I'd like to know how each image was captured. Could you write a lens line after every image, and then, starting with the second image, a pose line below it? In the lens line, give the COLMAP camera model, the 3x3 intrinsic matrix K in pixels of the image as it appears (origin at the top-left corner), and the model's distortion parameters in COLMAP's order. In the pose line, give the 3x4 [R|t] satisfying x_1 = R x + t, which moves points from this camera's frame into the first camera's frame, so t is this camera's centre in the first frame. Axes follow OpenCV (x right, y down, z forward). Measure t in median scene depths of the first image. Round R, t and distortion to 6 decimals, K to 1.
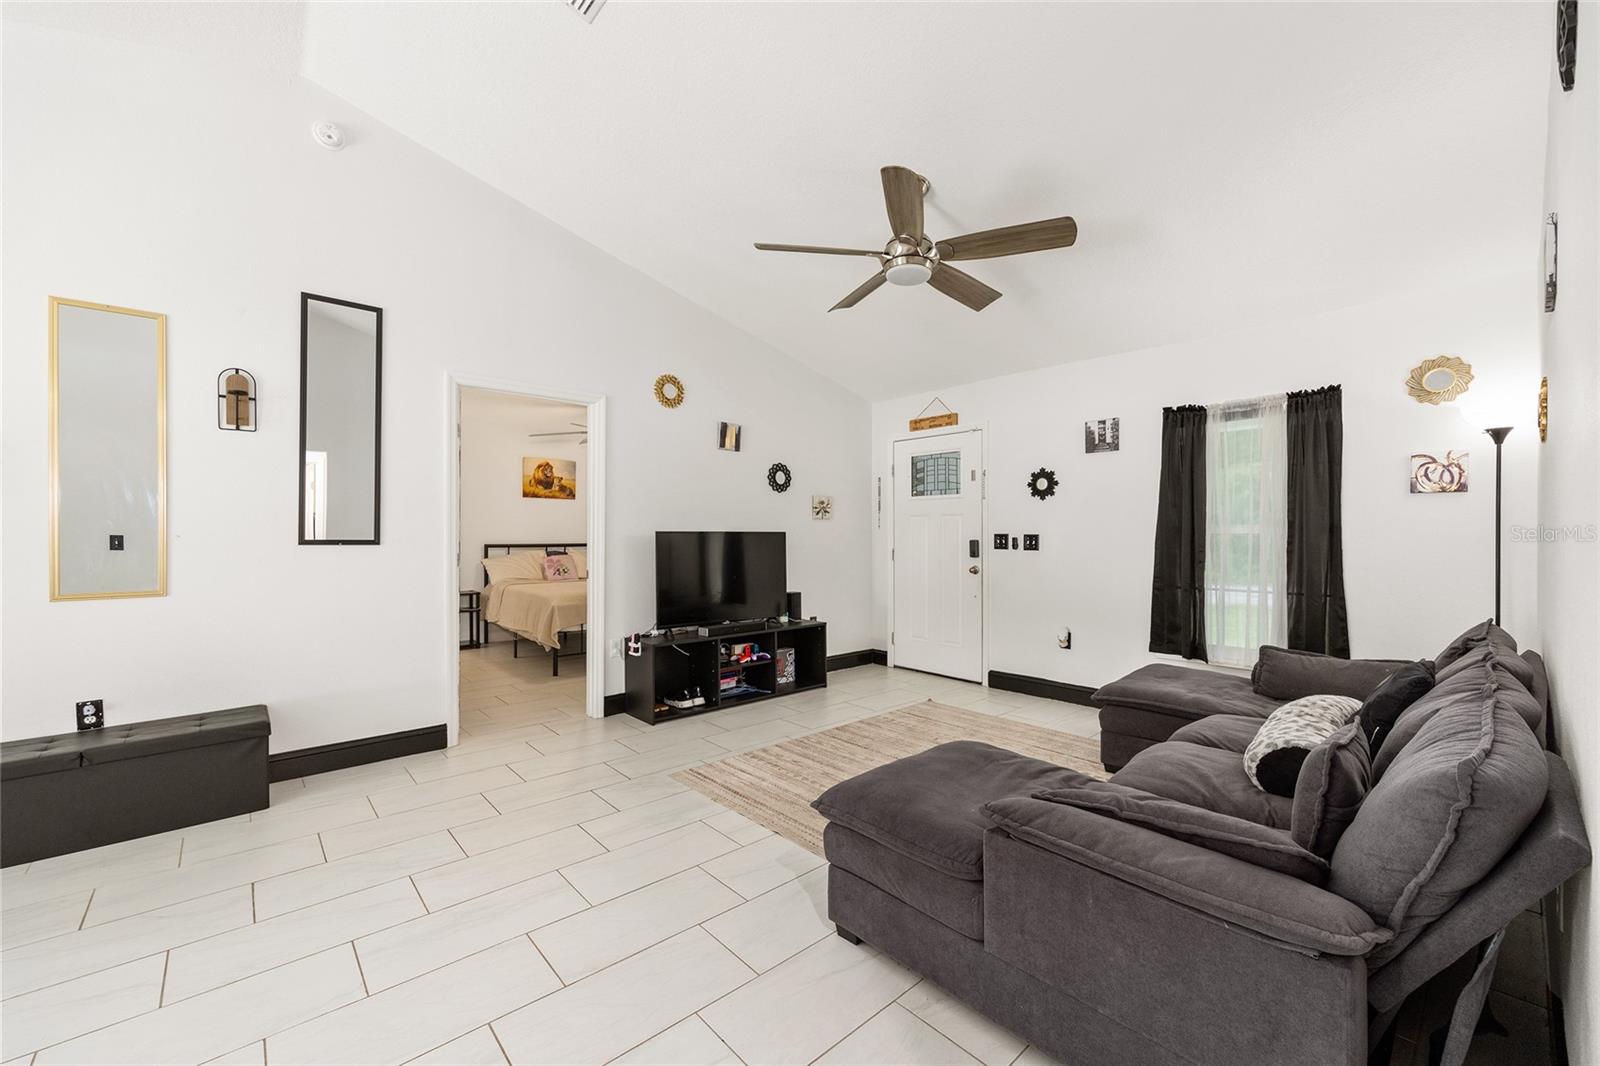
lens RADIAL K [[637.3, 0, 801.1], [0, 637.3, 537.5], [0, 0, 1]] dist [-0.000041, 0.000648]
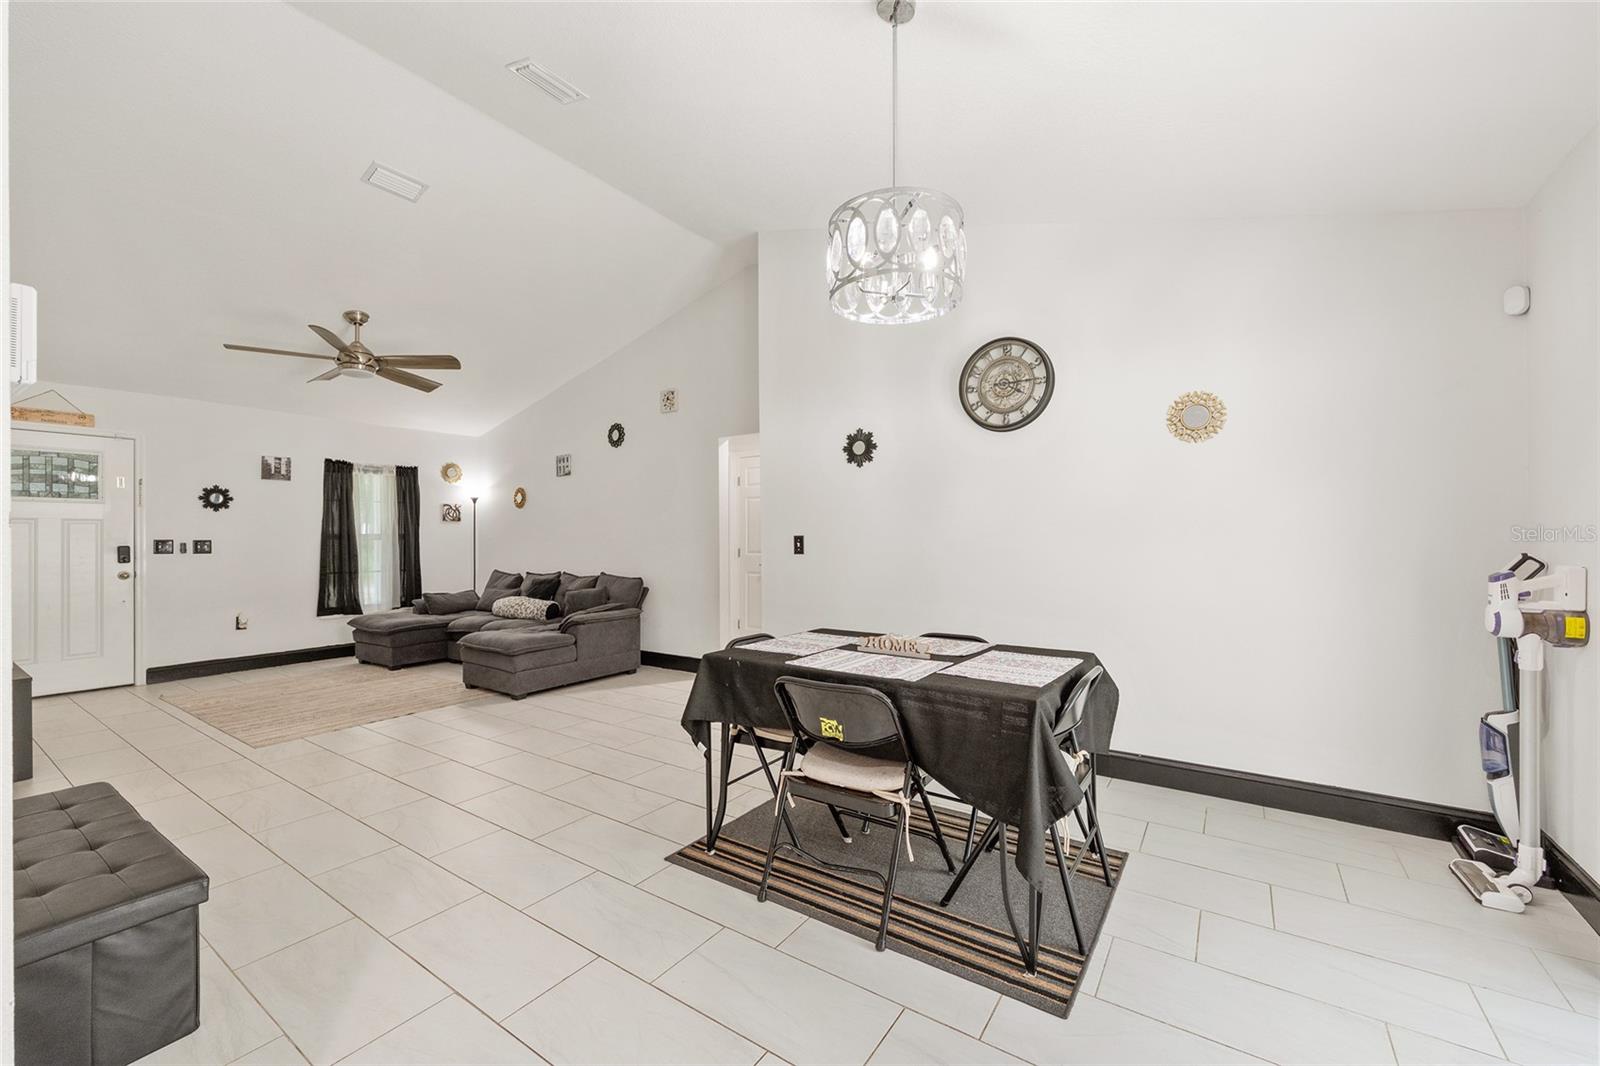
lens RADIAL K [[637.3, 0, 801.1], [0, 637.3, 537.5], [0, 0, 1]] dist [-0.000041, 0.000648]
pose [[-0.234705, -0.000684, 0.972066, -1.317249], [0.006964, 0.999973, 0.002385, -0.005911], [-0.972042, 0.007329, -0.234694, 0.254495]]
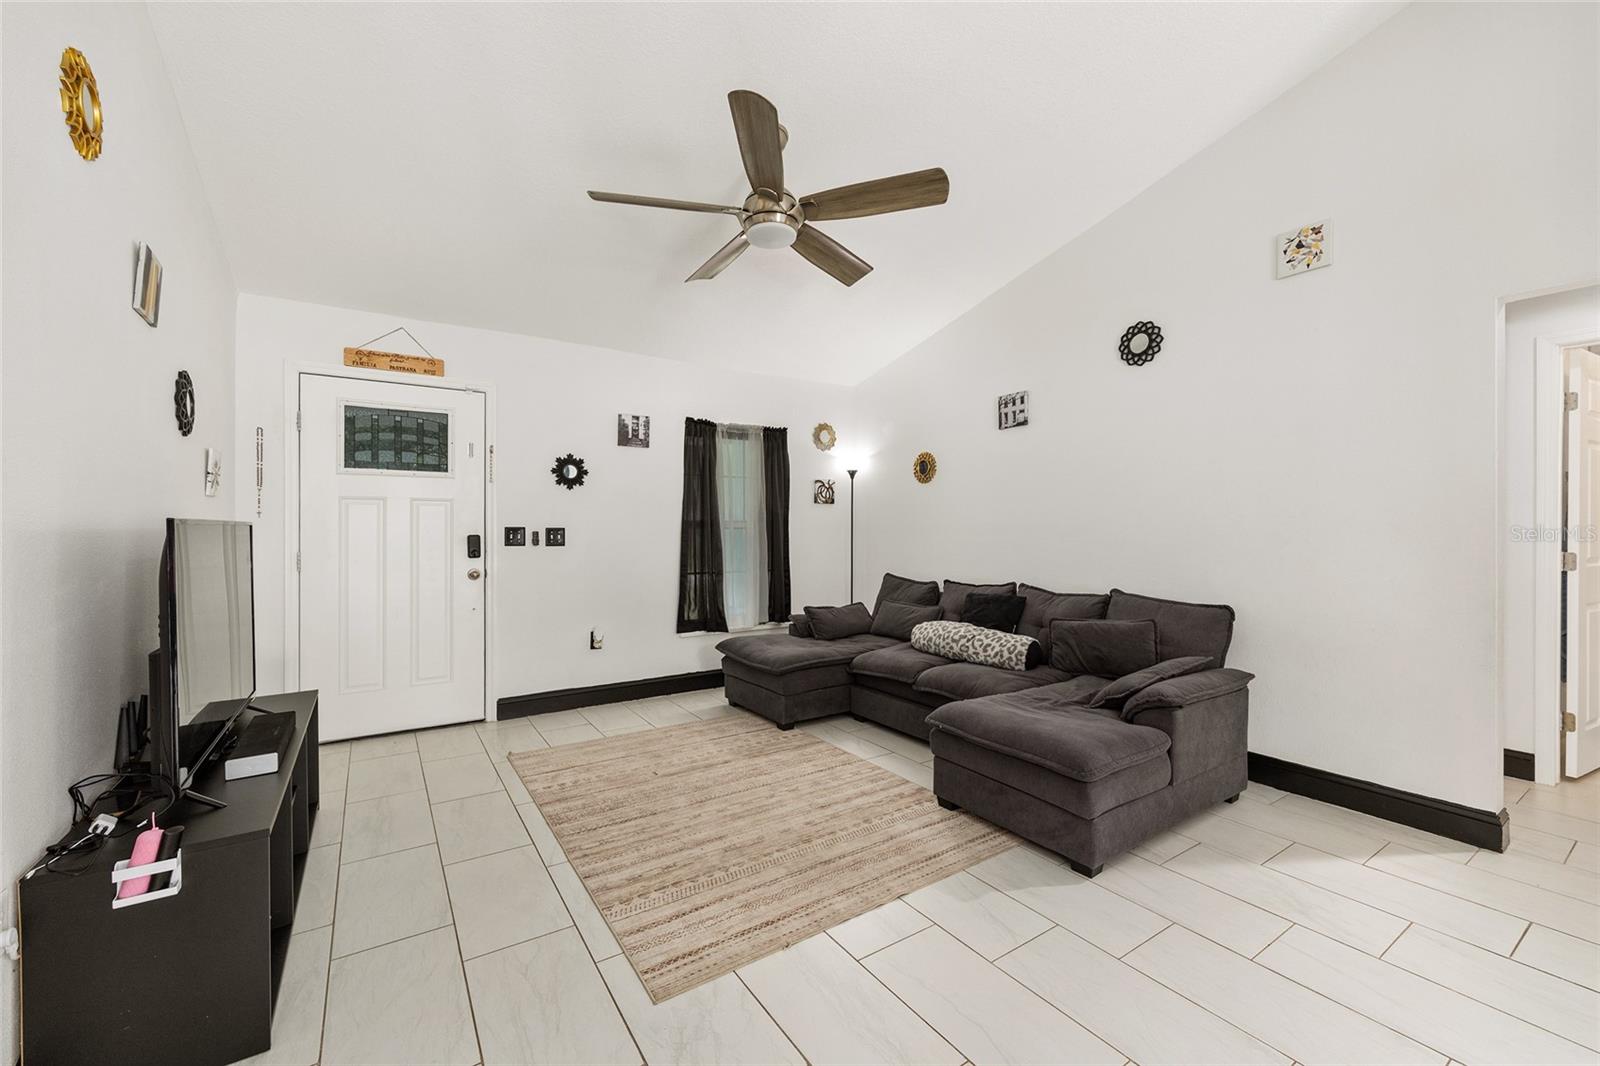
lens RADIAL K [[645.2, 0, 800.0], [0, 645.2, 533.0], [0, 0, 1]] dist [-0.000464, 0.000377]
pose [[0.147387, -0.009241, 0.989036, -0.587365], [0.001475, 0.999957, 0.009123, -0.006660], [-0.989078, 0.000114, 0.147394, 0.678877]]
